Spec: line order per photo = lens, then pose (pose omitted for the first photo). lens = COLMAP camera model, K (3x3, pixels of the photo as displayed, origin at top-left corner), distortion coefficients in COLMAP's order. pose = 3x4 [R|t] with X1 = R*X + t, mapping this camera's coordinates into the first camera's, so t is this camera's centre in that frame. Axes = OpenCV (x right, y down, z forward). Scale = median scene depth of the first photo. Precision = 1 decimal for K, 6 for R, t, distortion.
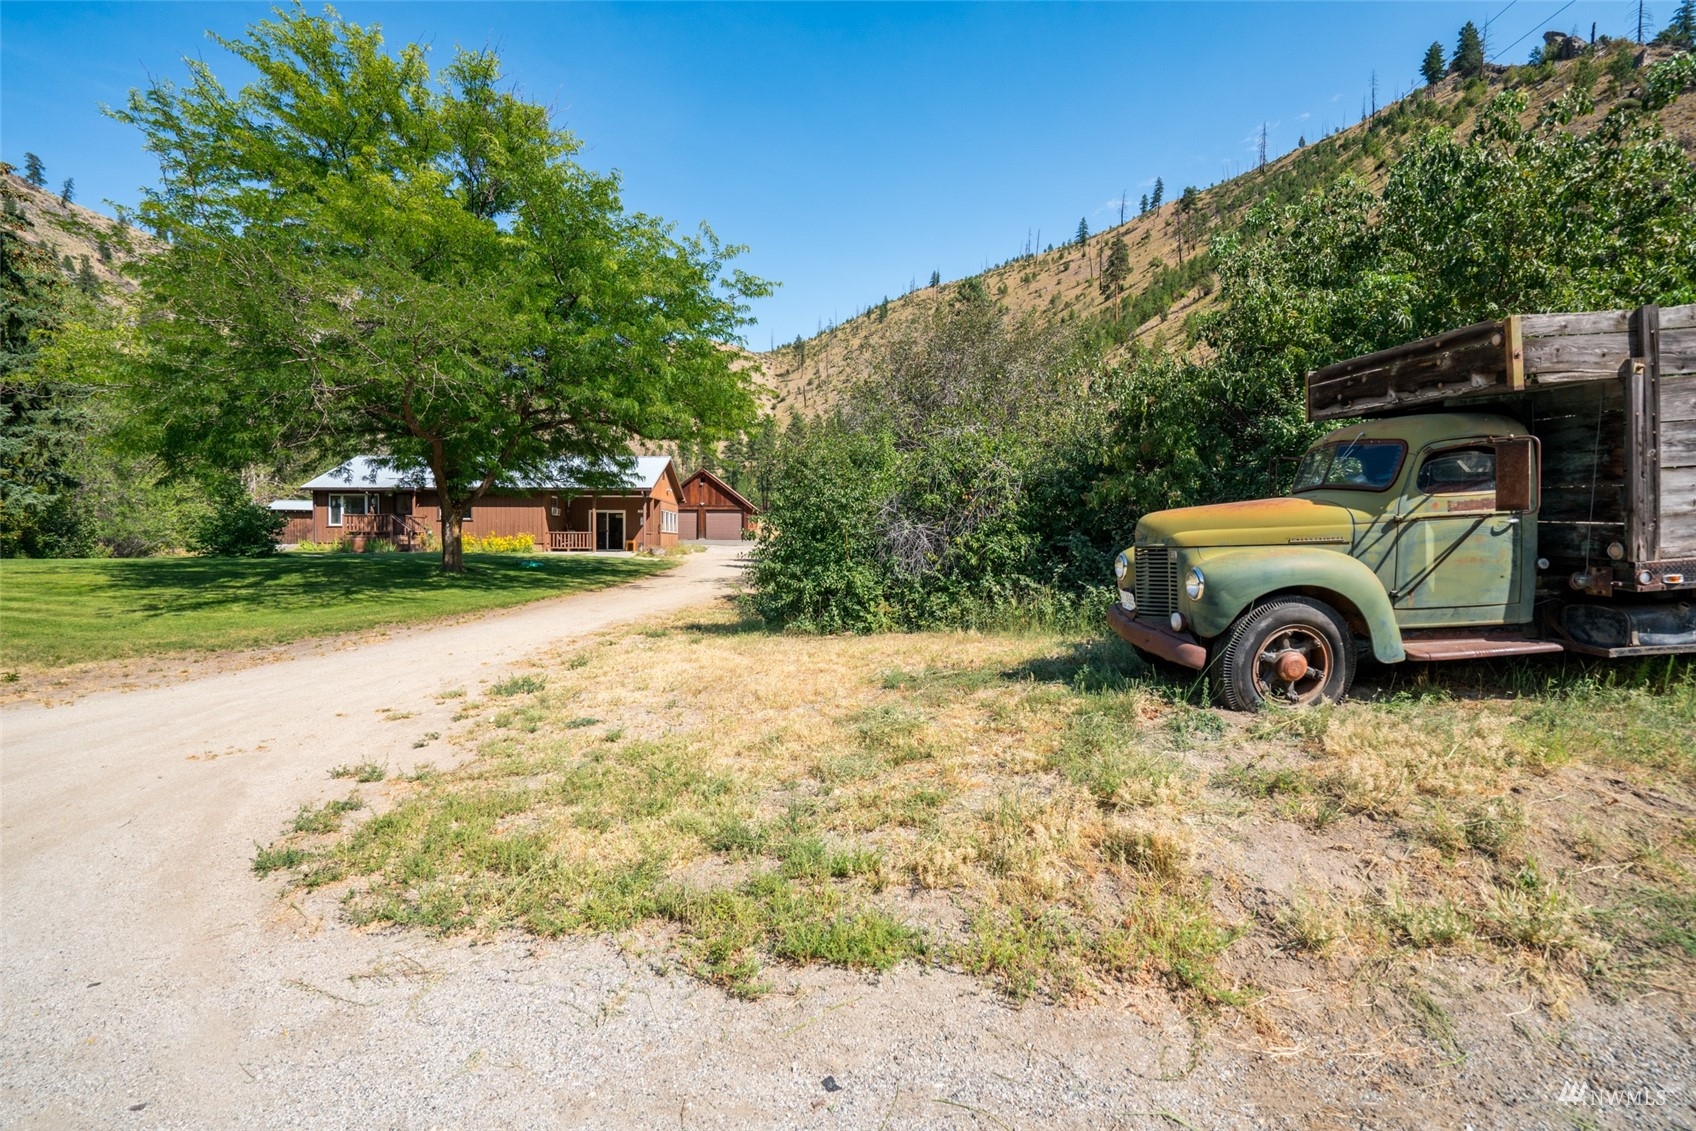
lens RADIAL K [[786.4, 0, 843.8], [0, 786.4, 556.4], [0, 0, 1]] dist [-0.046148, 0.003010]
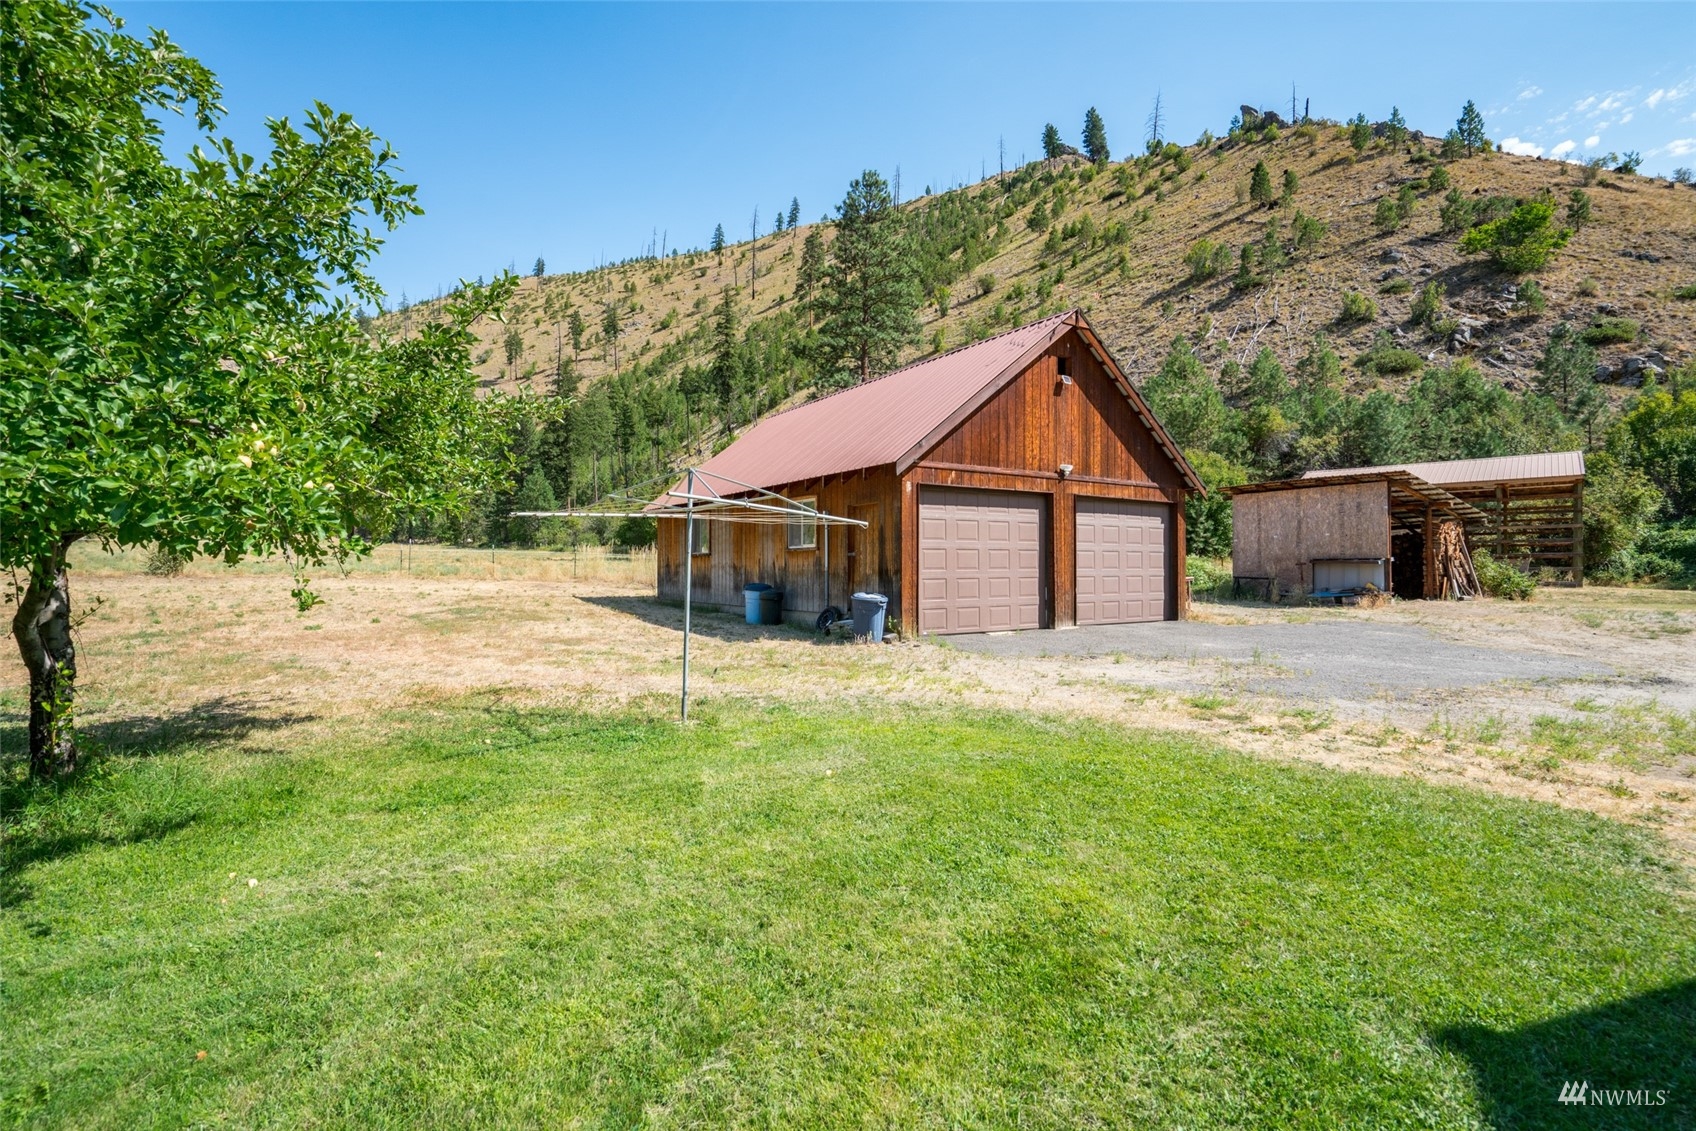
lens RADIAL K [[786.4, 0, 858.3], [0, 786.4, 570.8], [0, 0, 1]] dist [-0.046148, 0.003010]
pose [[0.852760, -0.010864, 0.522191, -0.052485], [0.017367, 0.999821, -0.007560, -0.005583], [-0.522015, 0.015515, 0.852795, 0.126115]]
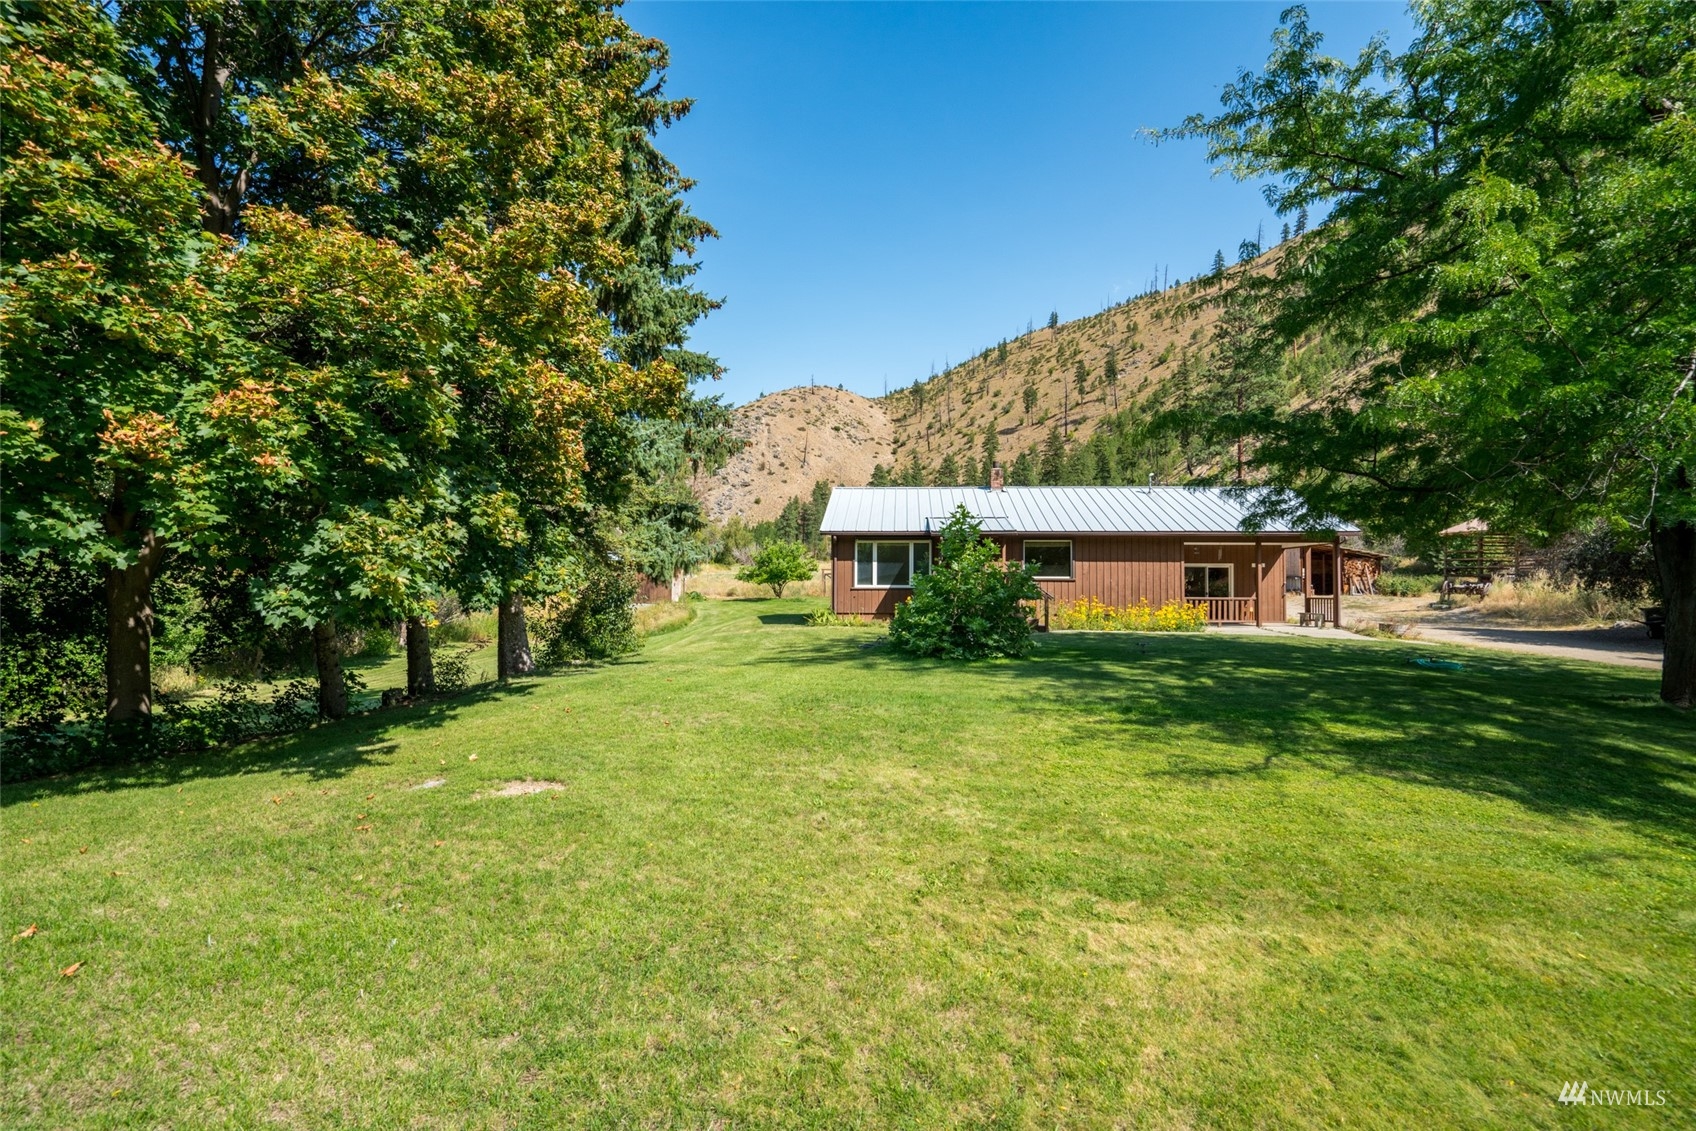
lens RADIAL K [[786.4, 0, 849.0], [0, 786.4, 563.1], [0, 0, 1]] dist [-0.046148, 0.003010]
pose [[0.994197, -0.002865, -0.107536, -0.050206], [-0.002458, 0.998779, -0.049339, -0.002282], [0.107546, 0.049317, 0.992976, 0.025957]]
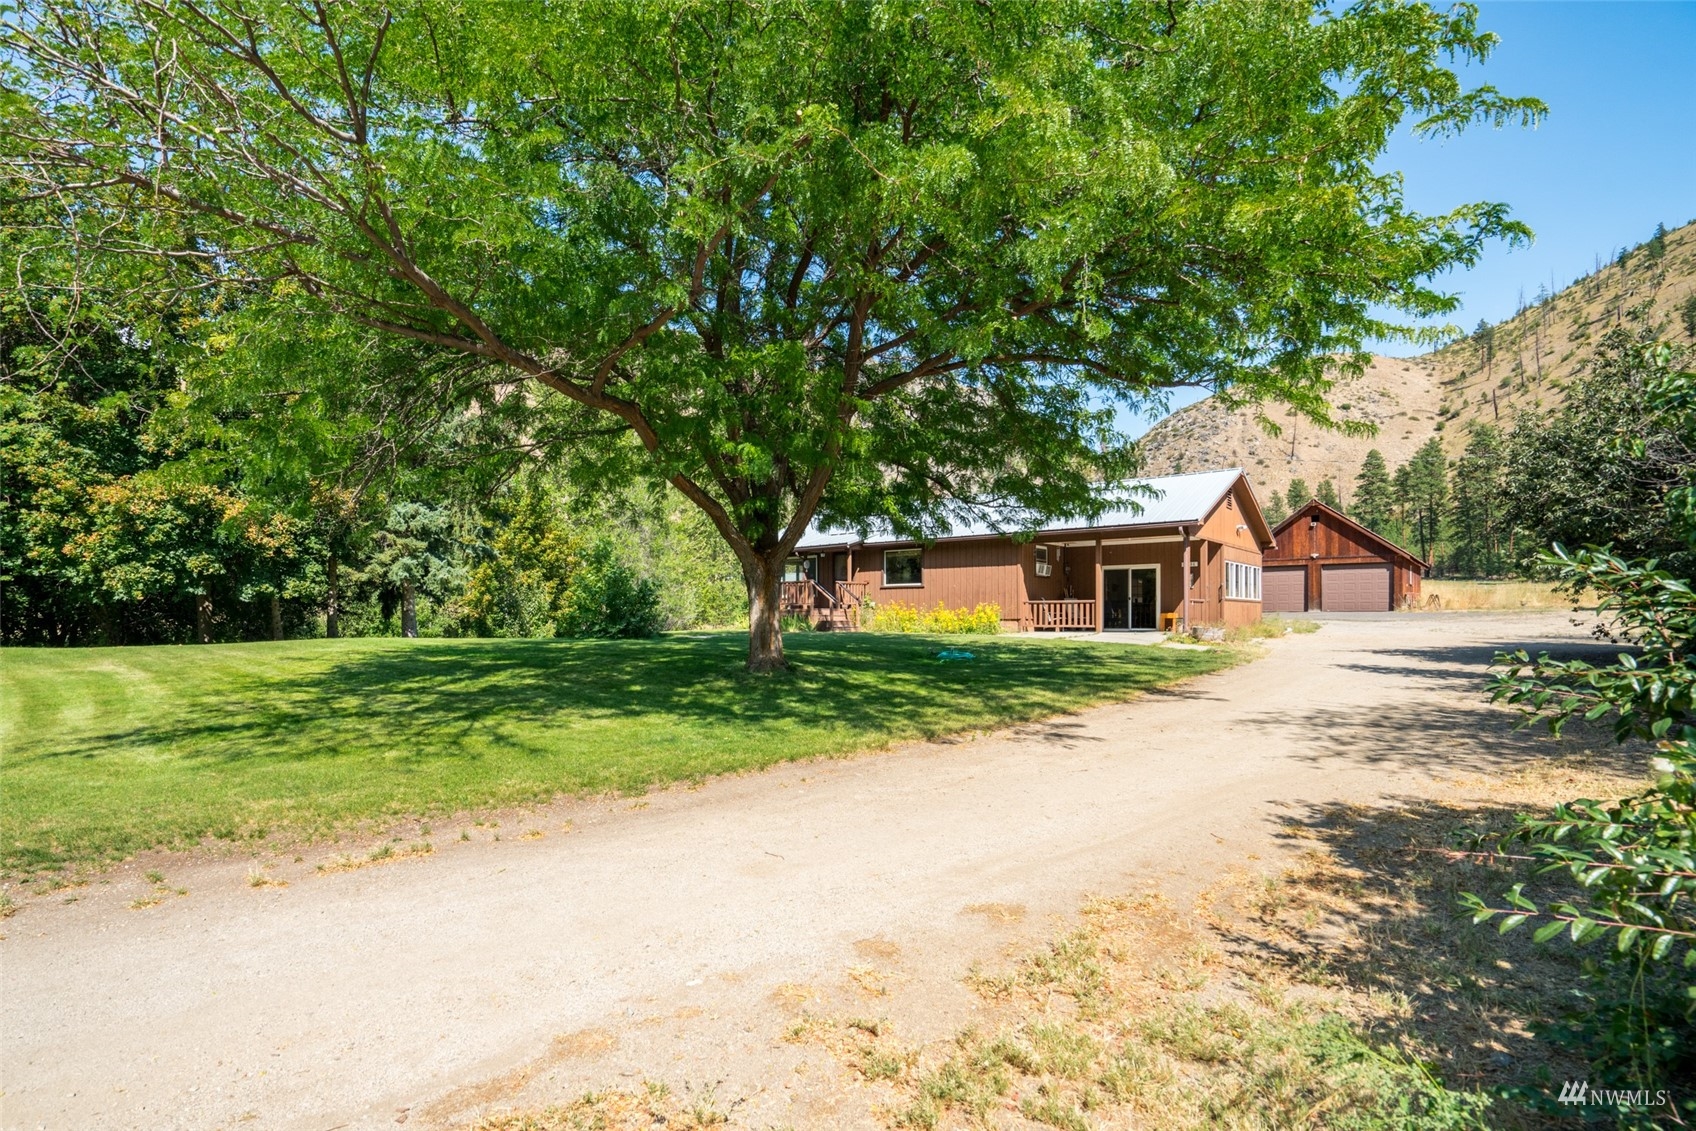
lens RADIAL K [[850.9, 0, 792.7], [0, 850.9, 610.2], [0, 0, 1]] dist [0.004802, 0.001526]
pose [[0.739961, -0.012727, -0.672529, -0.004161], [-0.004725, 0.999698, -0.024118, -0.000545], [0.672633, 0.021024, 0.739678, 0.029819]]
